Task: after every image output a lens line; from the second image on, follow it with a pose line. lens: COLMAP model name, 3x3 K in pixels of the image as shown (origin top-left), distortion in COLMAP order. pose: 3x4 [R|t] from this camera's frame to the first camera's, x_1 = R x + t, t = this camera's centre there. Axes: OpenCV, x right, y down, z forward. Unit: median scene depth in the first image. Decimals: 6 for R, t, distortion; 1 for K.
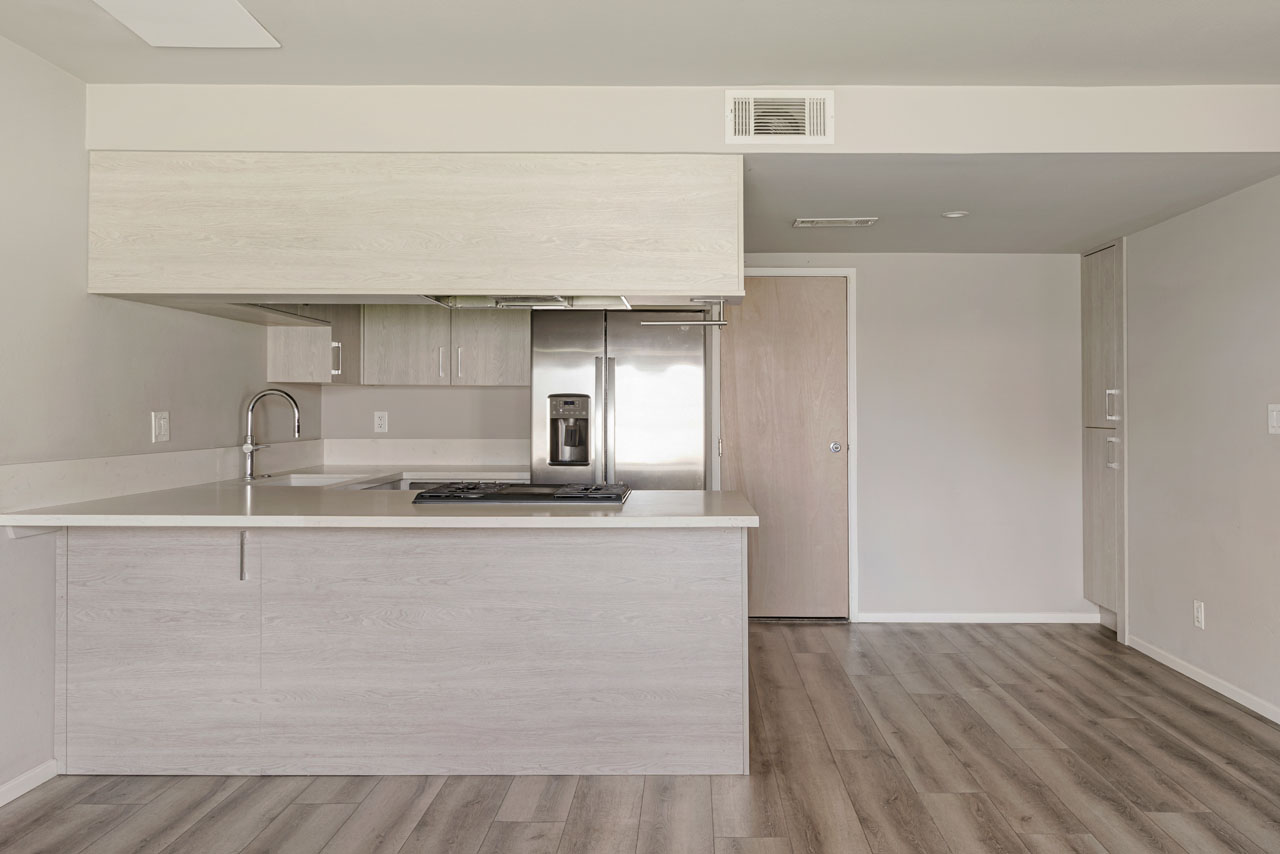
lens RADIAL K [[956.8, 0, 641.1], [0, 956.8, 399.8], [0, 0, 1]] dist [-0.011203, -0.005012]
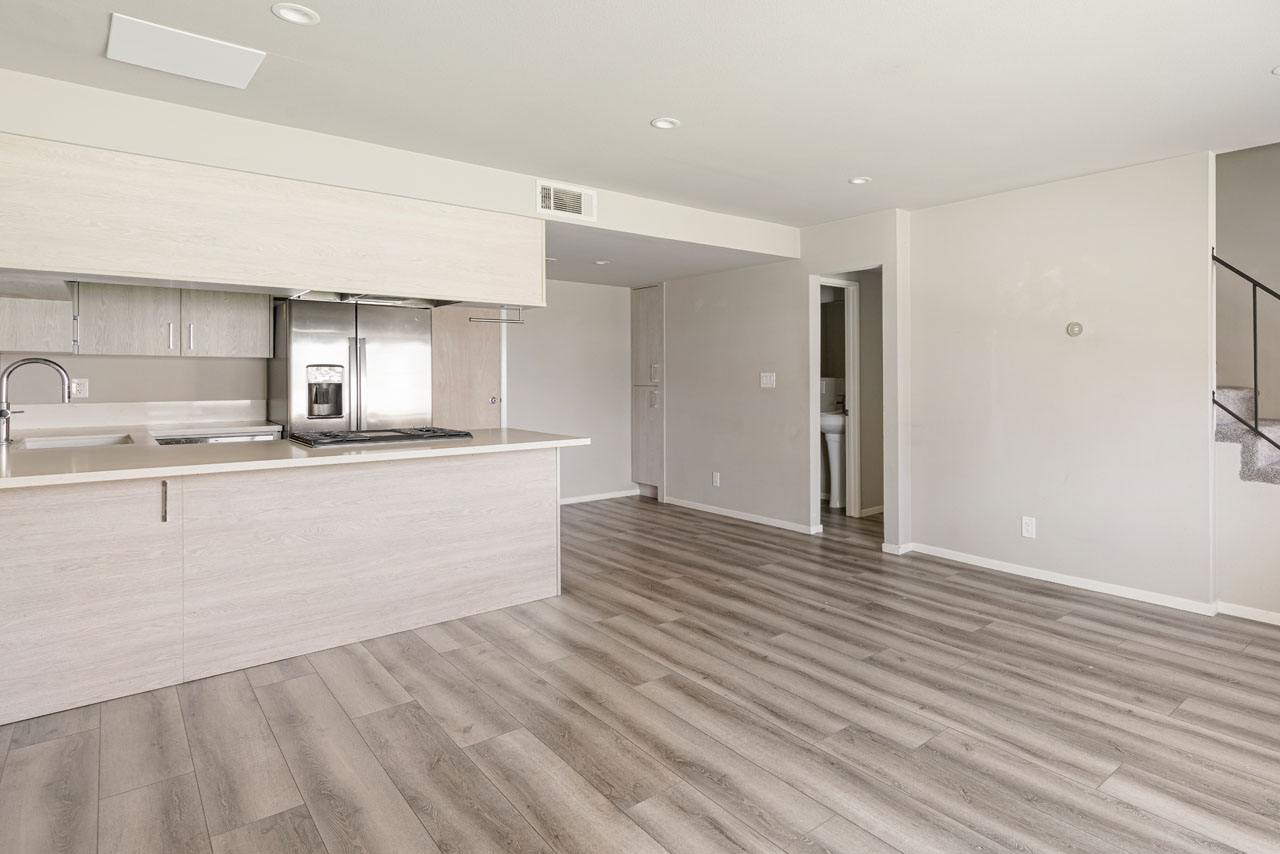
lens RADIAL K [[671.8, 0, 642.3], [0, 671.8, 376.3], [0, 0, 1]] dist [-0.003801, -0.000082]
pose [[0.794522, -0.002942, 0.607228, -0.447335], [-0.004467, 0.999933, 0.010689, -0.002874], [-0.607219, -0.011205, 0.794455, -0.016055]]
